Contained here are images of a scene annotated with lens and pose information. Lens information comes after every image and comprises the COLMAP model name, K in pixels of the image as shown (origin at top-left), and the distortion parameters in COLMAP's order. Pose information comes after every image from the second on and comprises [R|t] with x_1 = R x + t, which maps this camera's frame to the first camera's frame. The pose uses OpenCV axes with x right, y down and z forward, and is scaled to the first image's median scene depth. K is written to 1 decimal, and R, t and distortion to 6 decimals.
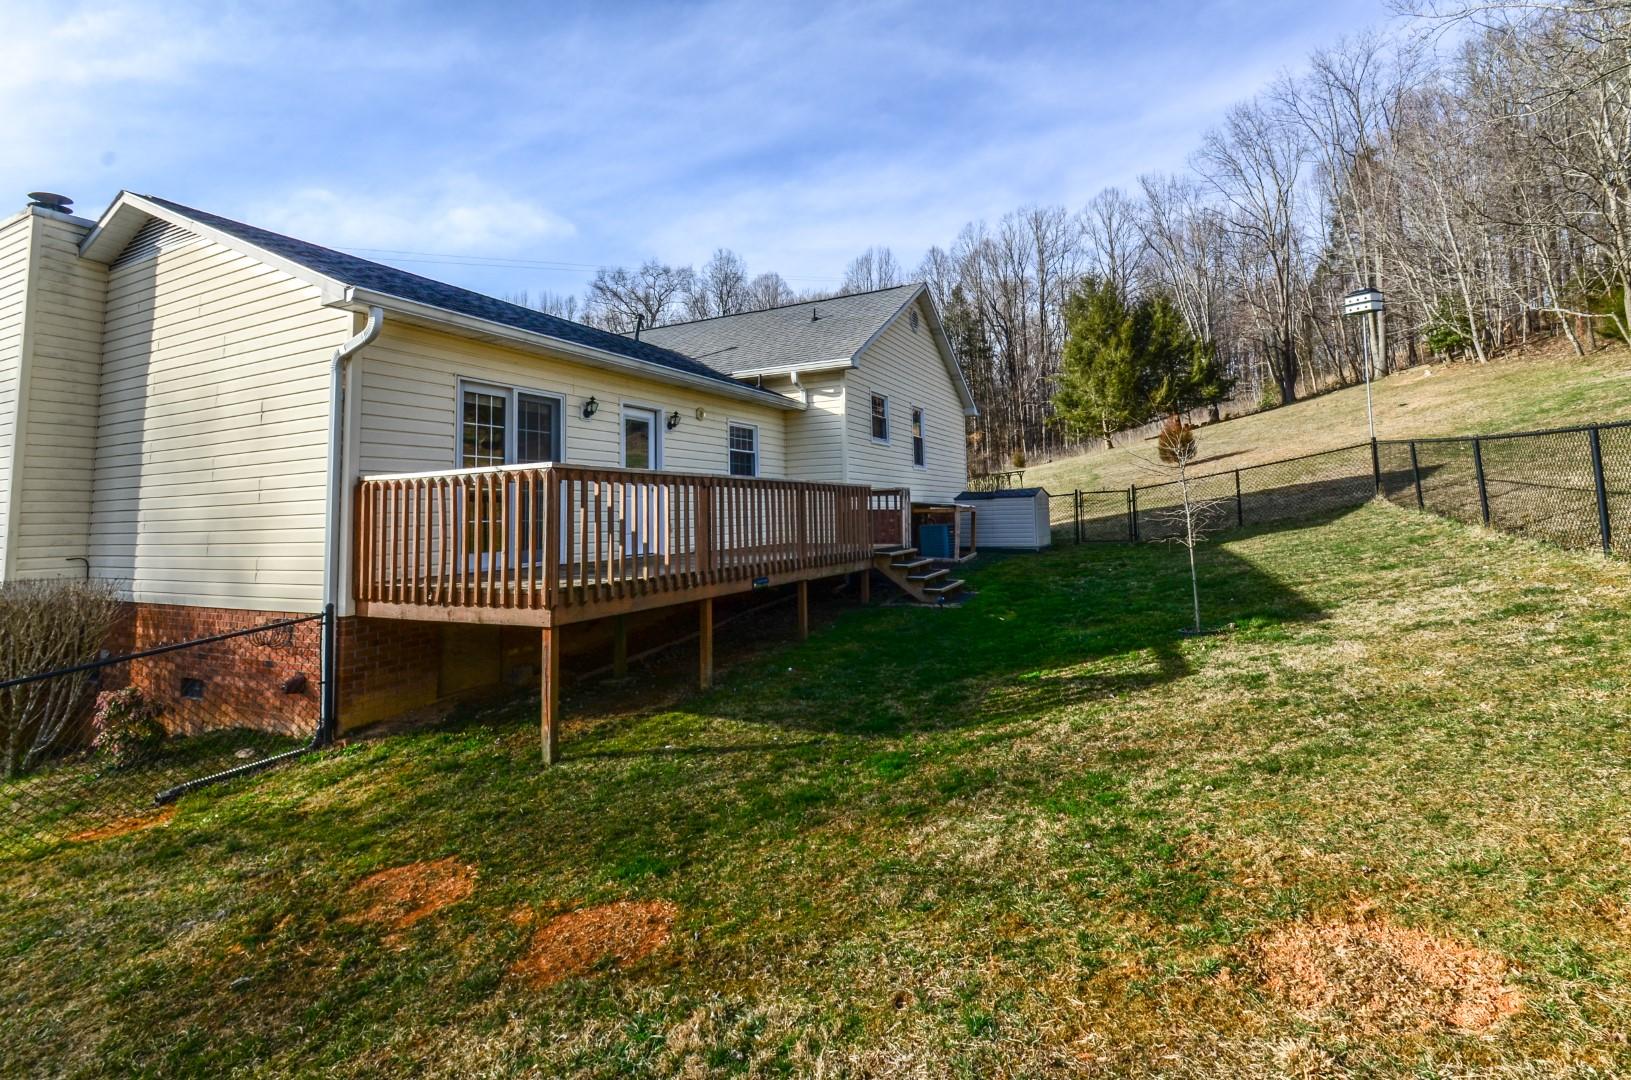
lens RADIAL K [[729.8, 0, 824.2], [0, 729.8, 462.1], [0, 0, 1]] dist [0.004009, -0.008429]
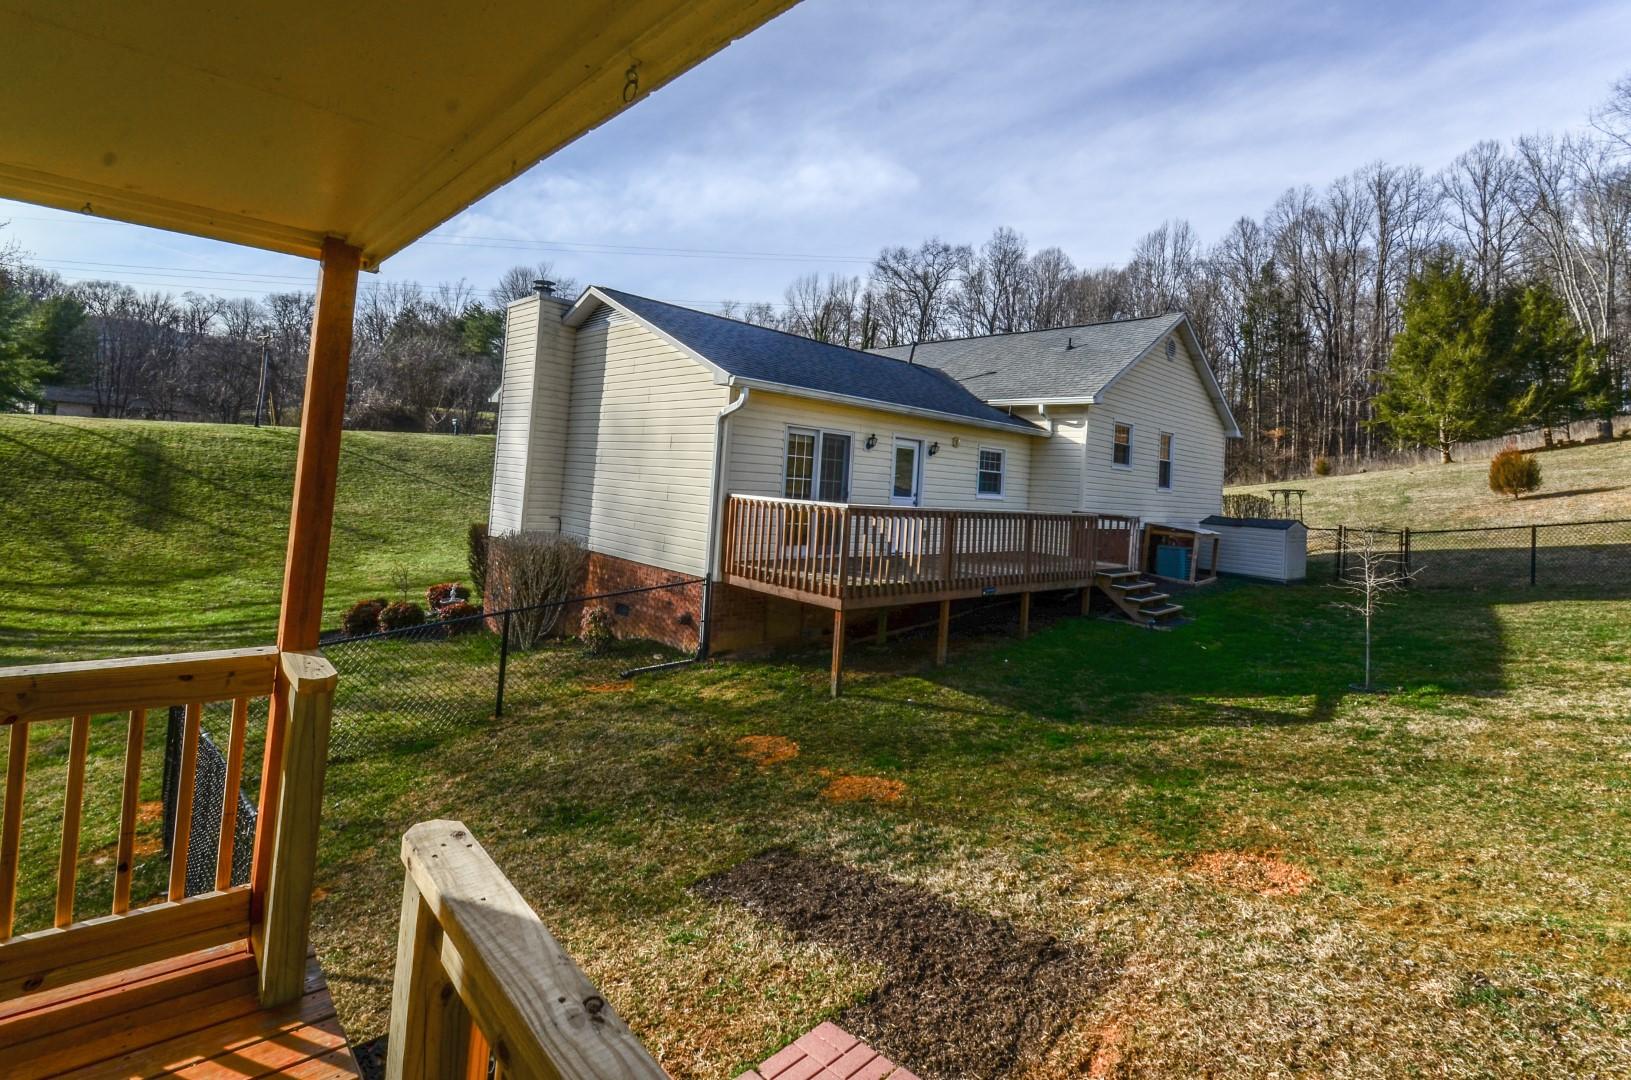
lens RADIAL K [[729.8, 0, 824.2], [0, 729.8, 462.1], [0, 0, 1]] dist [0.004009, -0.008429]
pose [[0.933304, 0.071682, -0.351859, 0.075113], [-0.058154, 0.997110, 0.048881, -0.104573], [0.354346, -0.025159, 0.934776, -0.295079]]
